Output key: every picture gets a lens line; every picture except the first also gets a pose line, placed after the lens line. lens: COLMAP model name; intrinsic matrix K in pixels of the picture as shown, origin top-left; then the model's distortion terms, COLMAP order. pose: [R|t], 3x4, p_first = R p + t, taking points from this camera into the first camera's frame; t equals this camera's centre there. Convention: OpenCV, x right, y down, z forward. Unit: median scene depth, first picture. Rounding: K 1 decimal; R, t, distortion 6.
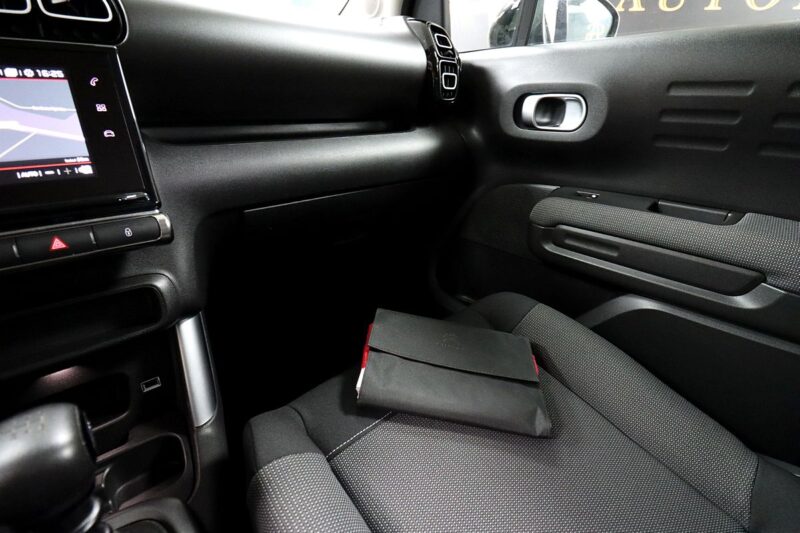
lens RADIAL K [[378.8, 0, 405.0], [0, 378.8, 262.2], [0, 0, 1]] dist [-0.009428, -0.002836]
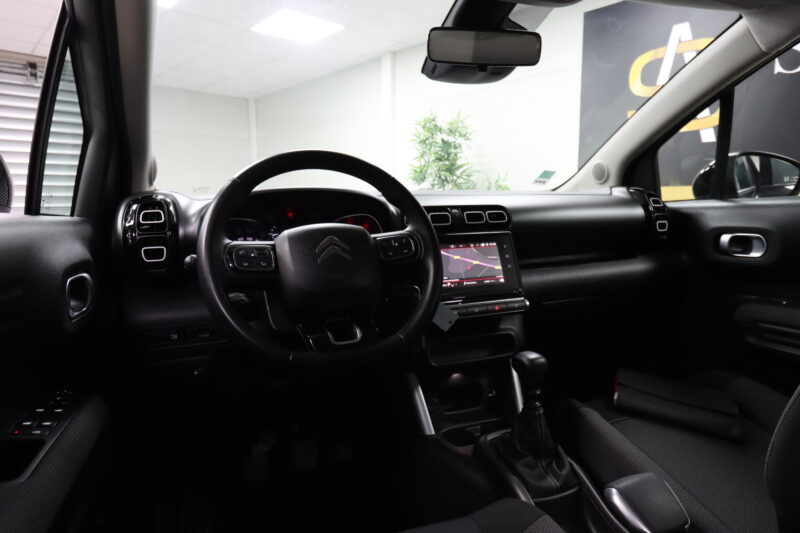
lens RADIAL K [[494.1, 0, 400.1], [0, 494.1, 264.4], [0, 0, 1]] dist [-0.002301, -0.004606]
pose [[0.933433, -0.007821, -0.358667, -0.166229], [-0.093703, 0.959743, -0.264790, 0.311702], [0.346299, 0.280772, 0.895123, -1.174066]]
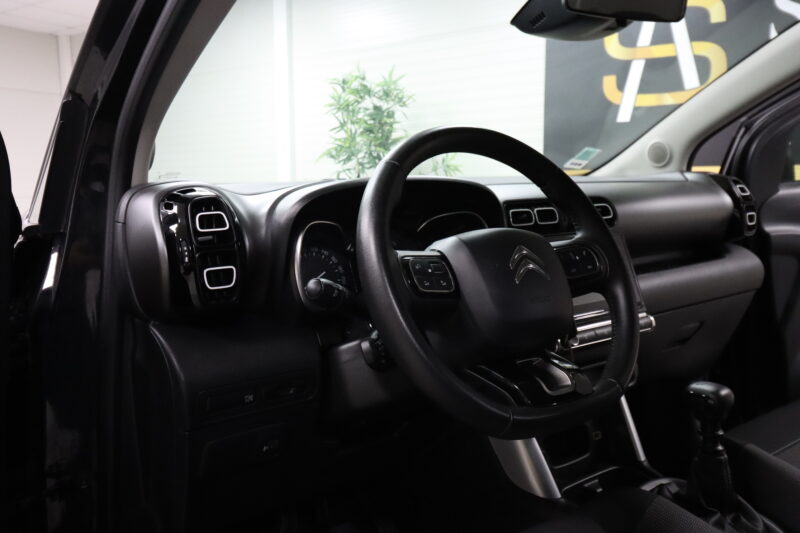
lens RADIAL K [[642.8, 0, 397.1], [0, 642.8, 265.2], [0, 0, 1]] dist [-0.002386, -0.005377]
pose [[0.988684, -0.039573, -0.144701, -0.817723], [-0.001790, 0.961398, -0.275156, 0.290033], [0.150004, 0.272301, 0.950448, -1.286628]]
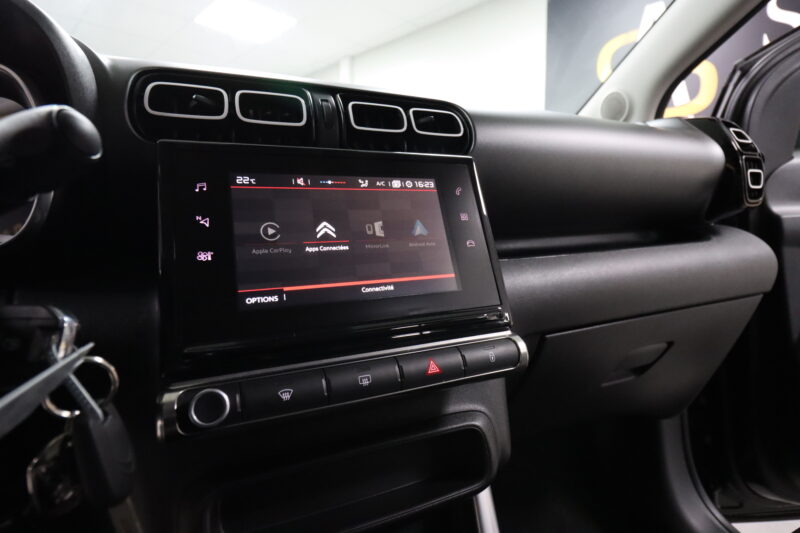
lens RADIAL K [[428.7, 0, 404.0], [0, 428.7, 260.6], [0, 0, 1]] dist [-0.015177, -0.001674]
pose [[0.952757, -0.027030, -0.302528, -0.350602], [-0.069648, 0.950050, -0.304228, 0.007843], [0.295640, 0.310926, 0.903284, 0.030676]]
